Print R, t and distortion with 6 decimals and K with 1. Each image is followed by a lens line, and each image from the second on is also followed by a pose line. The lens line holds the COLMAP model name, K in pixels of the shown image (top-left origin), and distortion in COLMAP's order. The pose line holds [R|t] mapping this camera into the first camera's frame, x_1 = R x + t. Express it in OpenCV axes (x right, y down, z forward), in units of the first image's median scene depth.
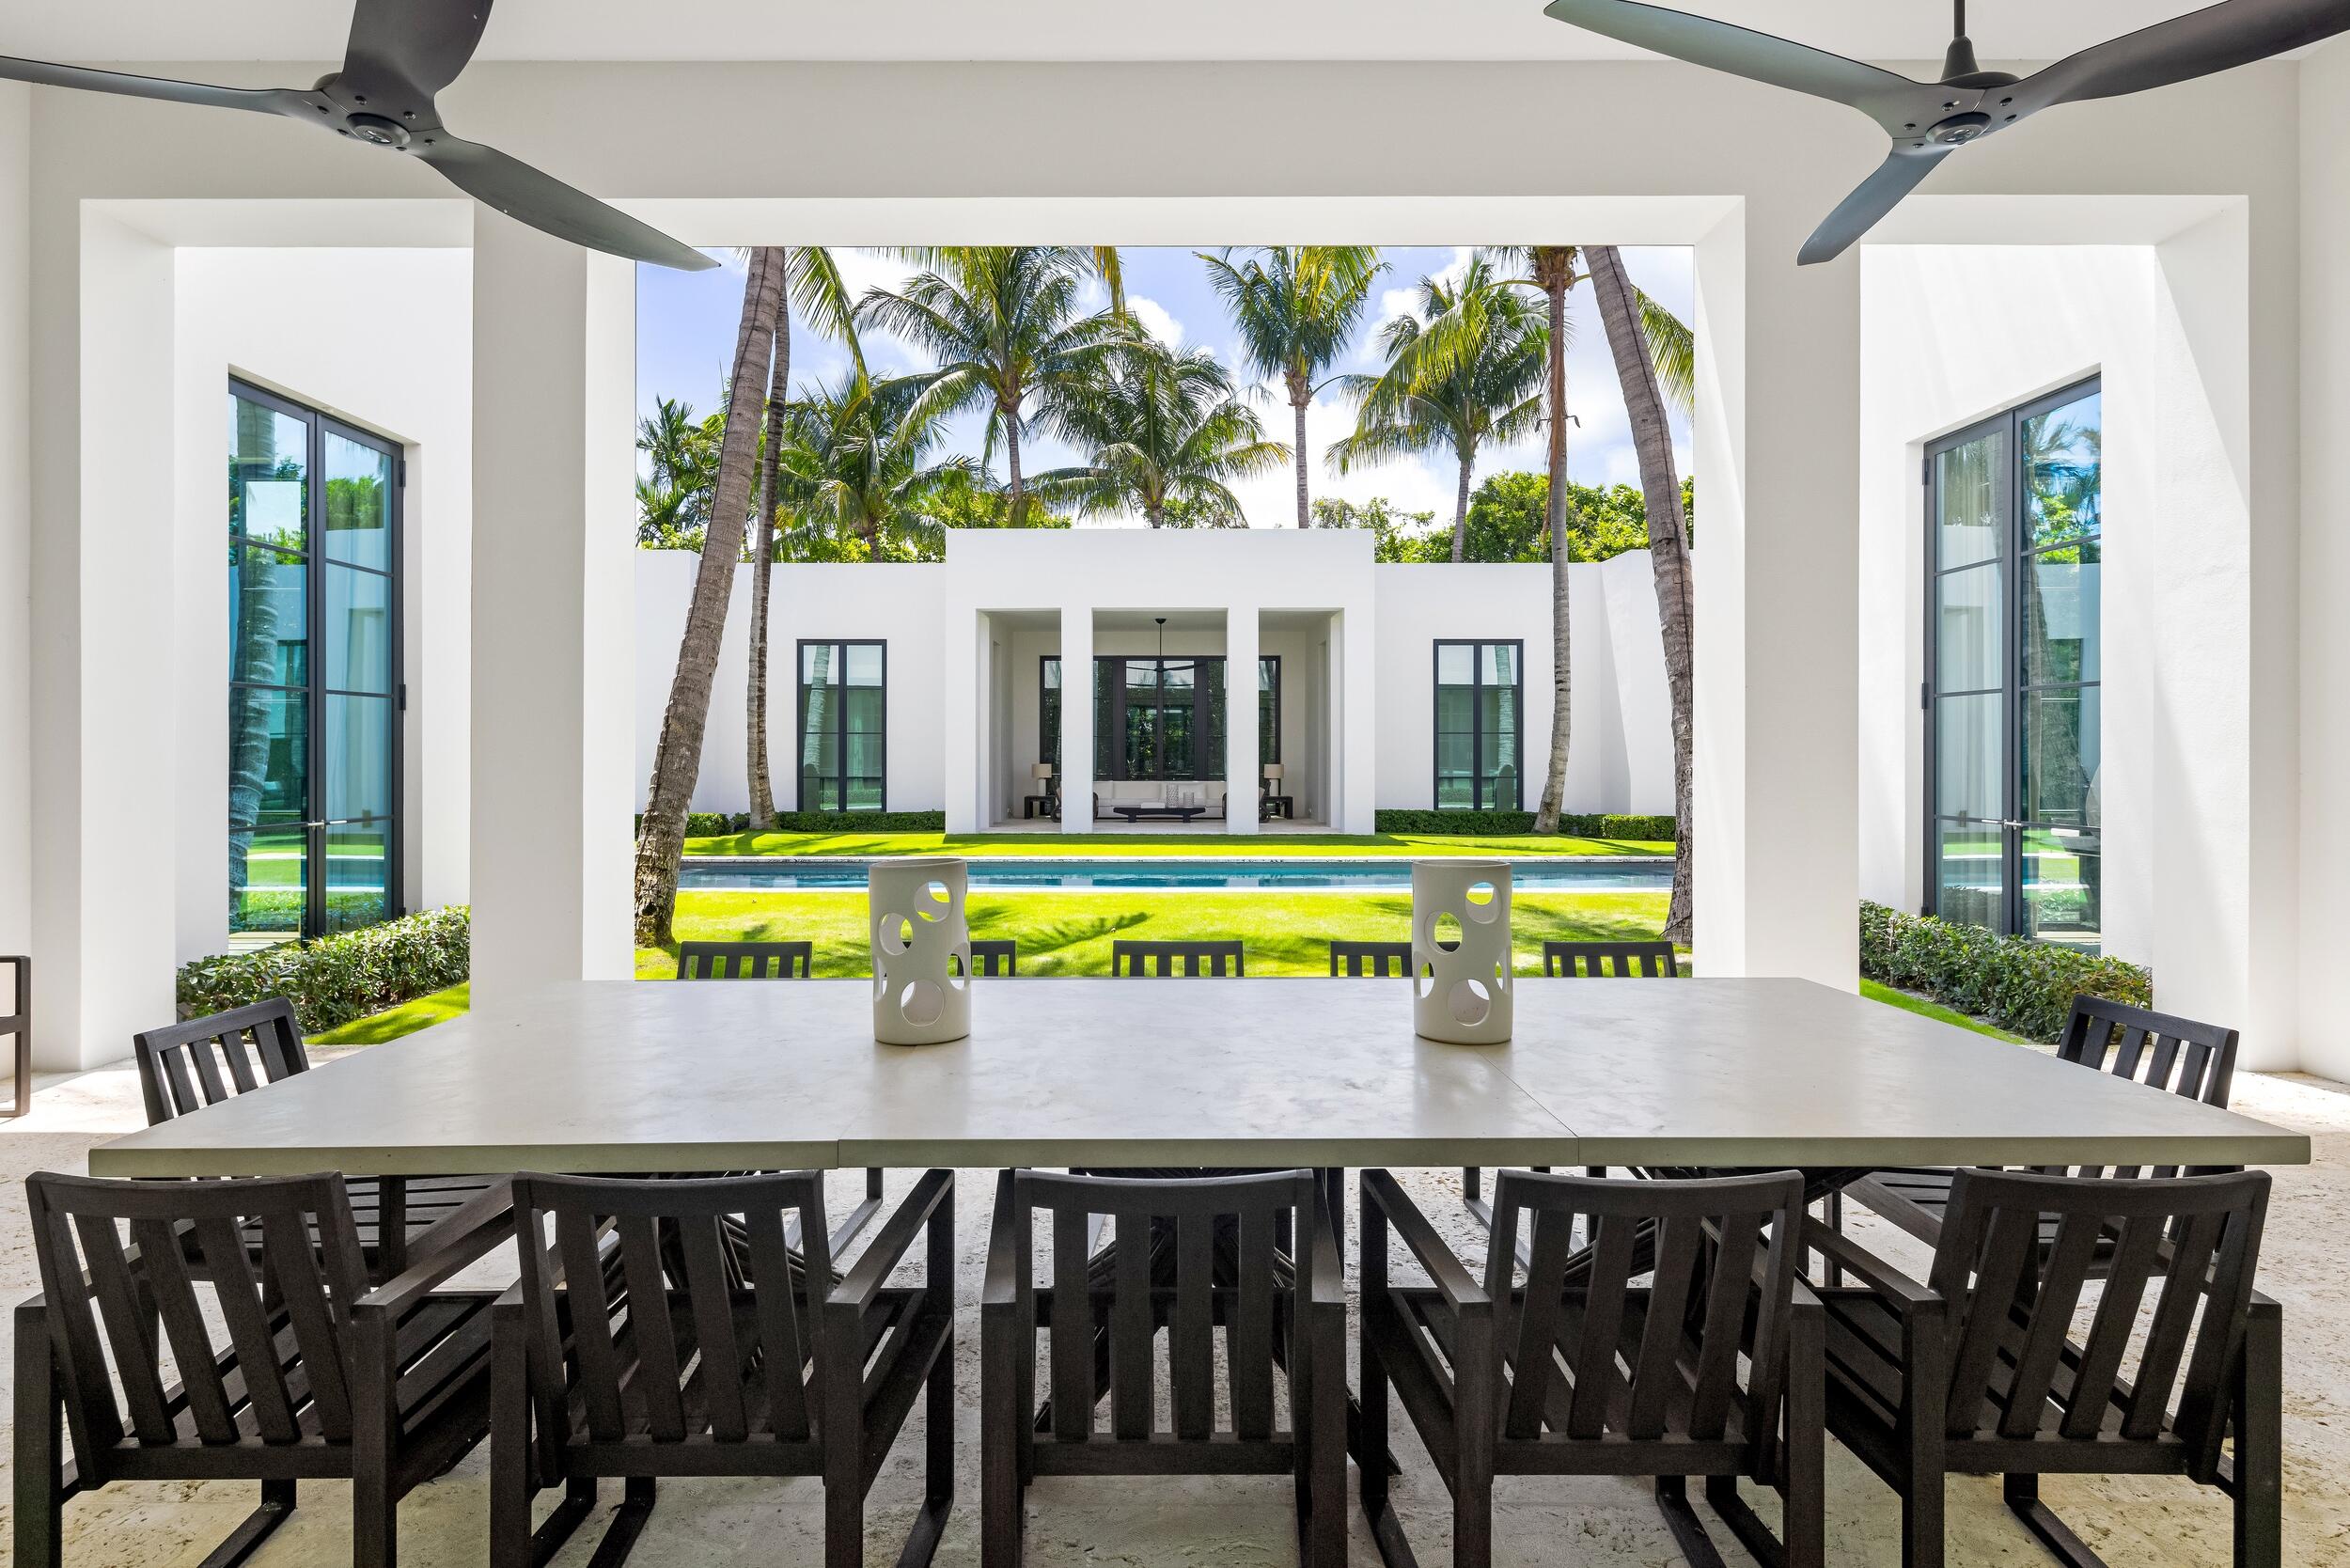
lens RADIAL K [[1188.7, 0, 1187.0], [0, 1188.7, 734.8], [0, 0, 1]] dist [0.000607, 0.000738]
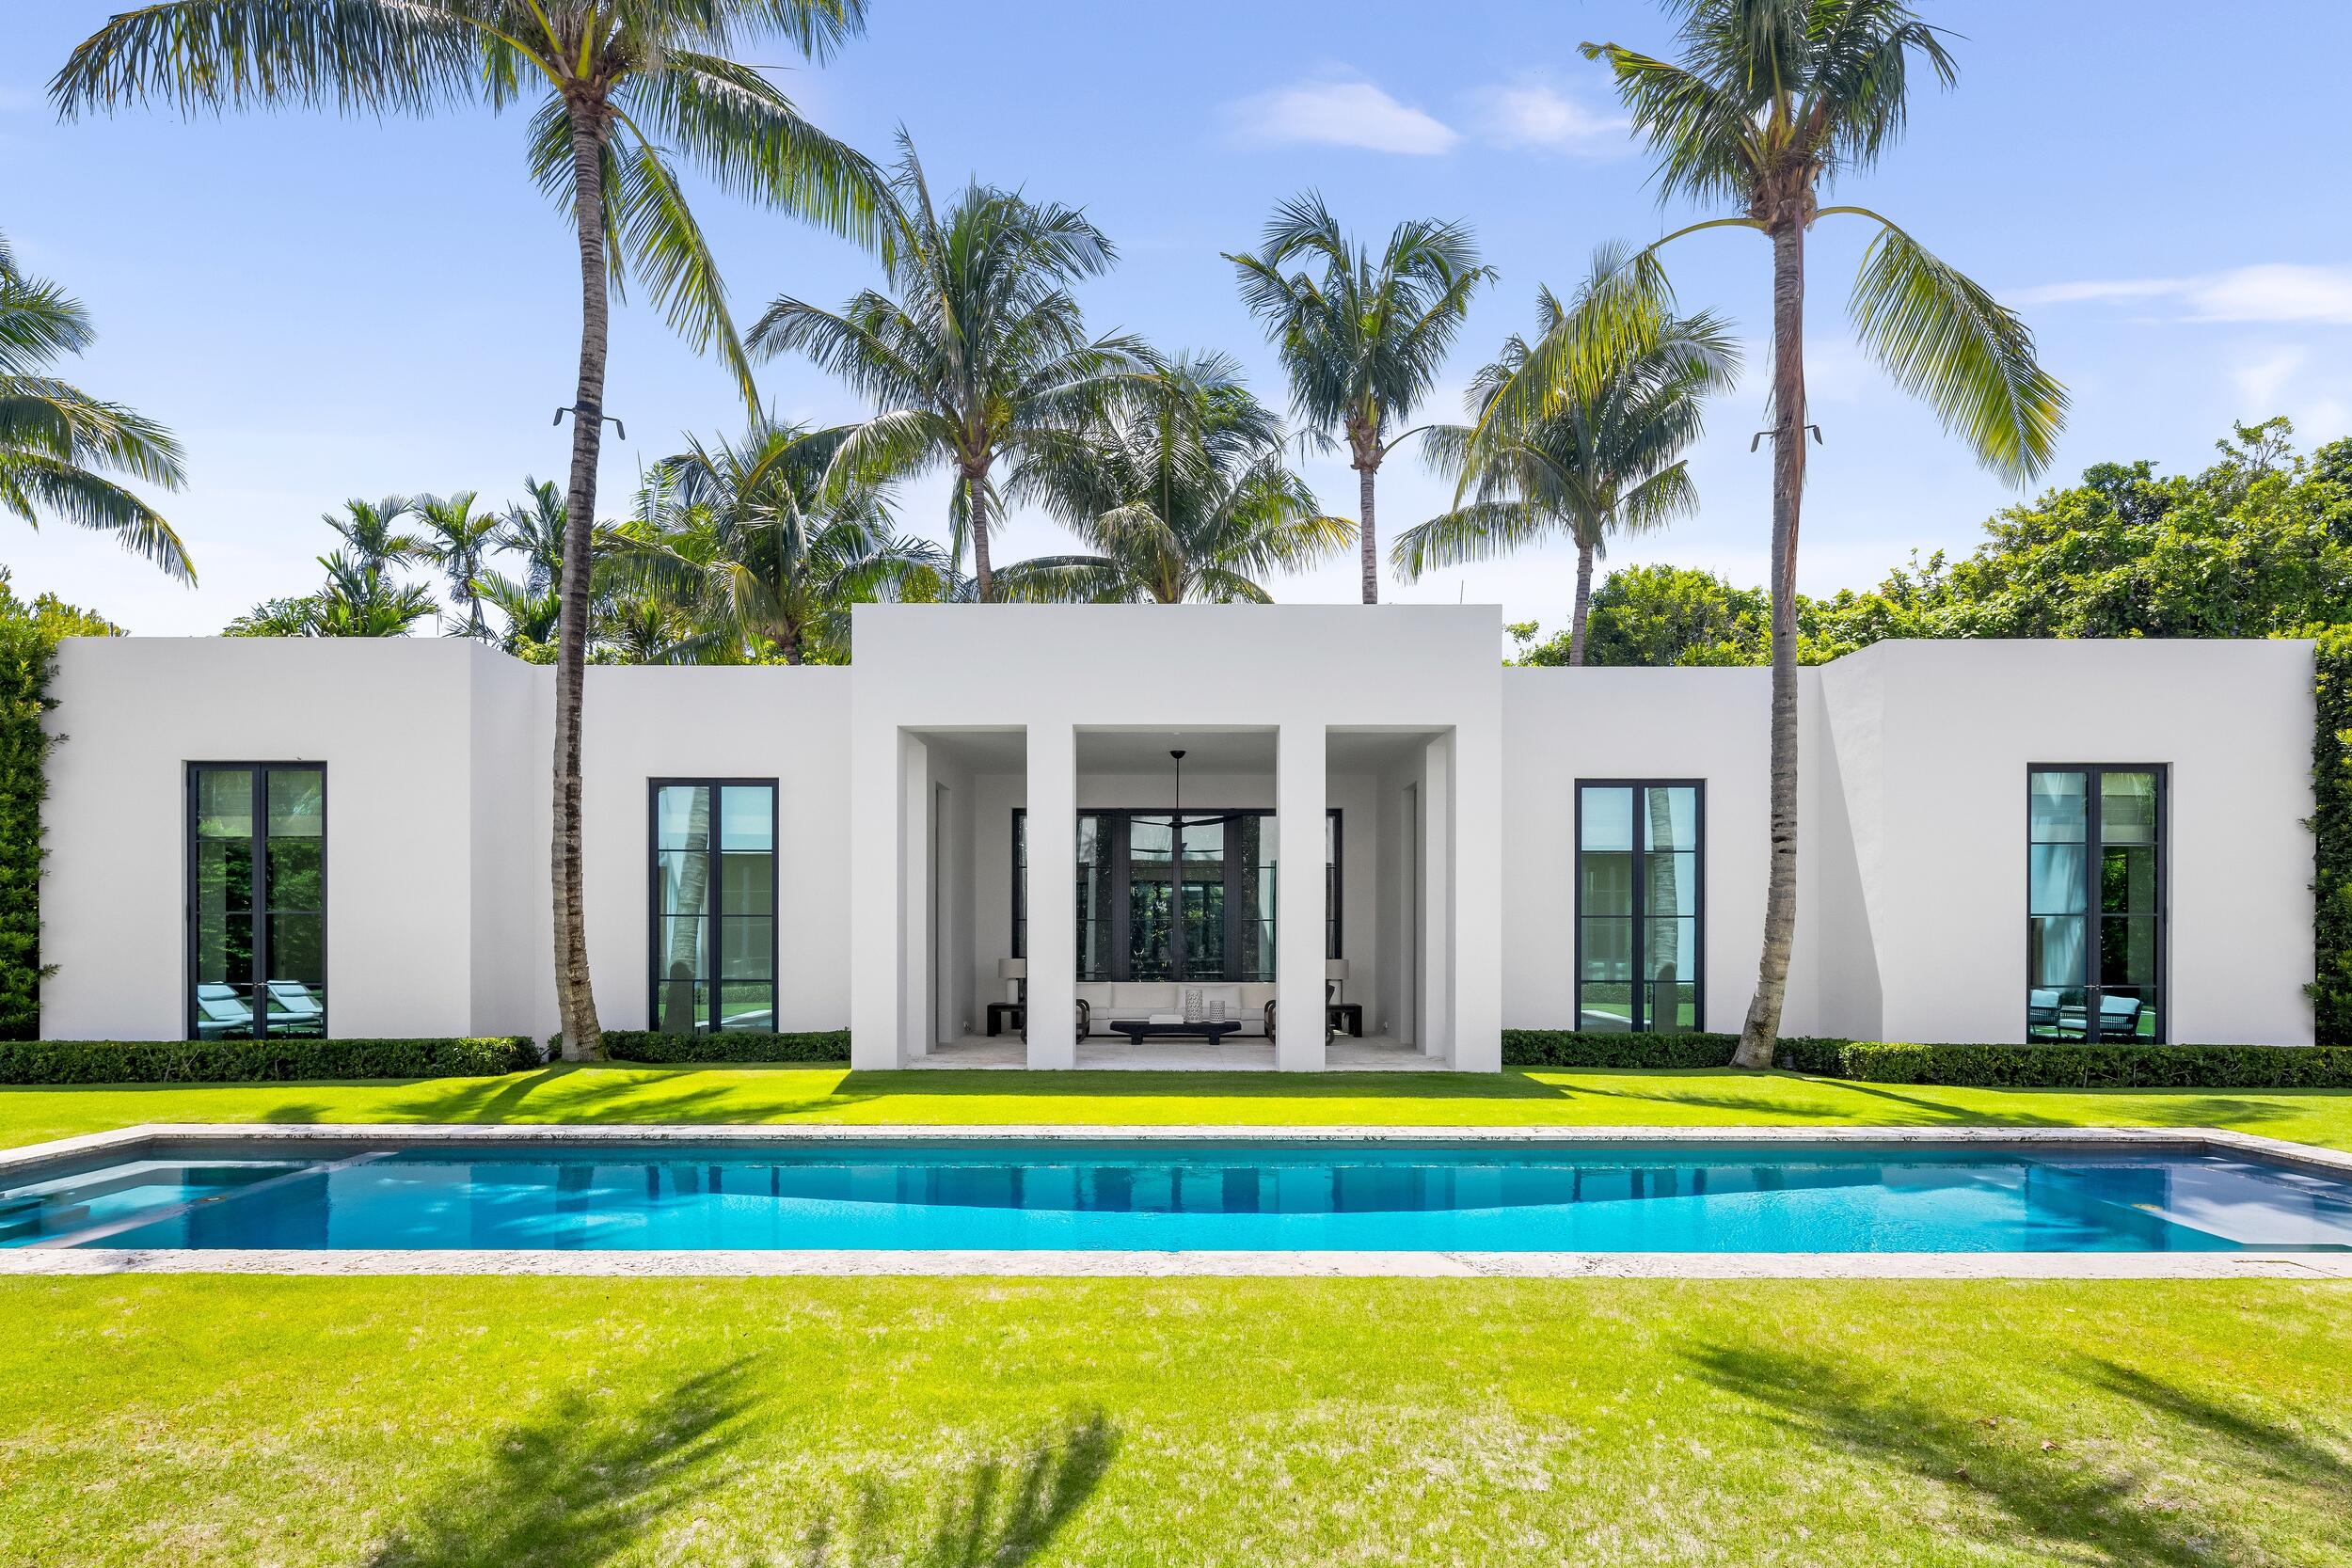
lens RADIAL K [[1189.6, 0, 1188.0], [0, 1189.6, 734.8], [0, 0, 1]] dist [0.000607, 0.000738]
pose [[0.999907, -0.000630, -0.013635, -0.006511], [-0.001421, 0.988702, -0.149887, -0.001985], [0.013575, 0.149893, 0.988609, 0.299520]]
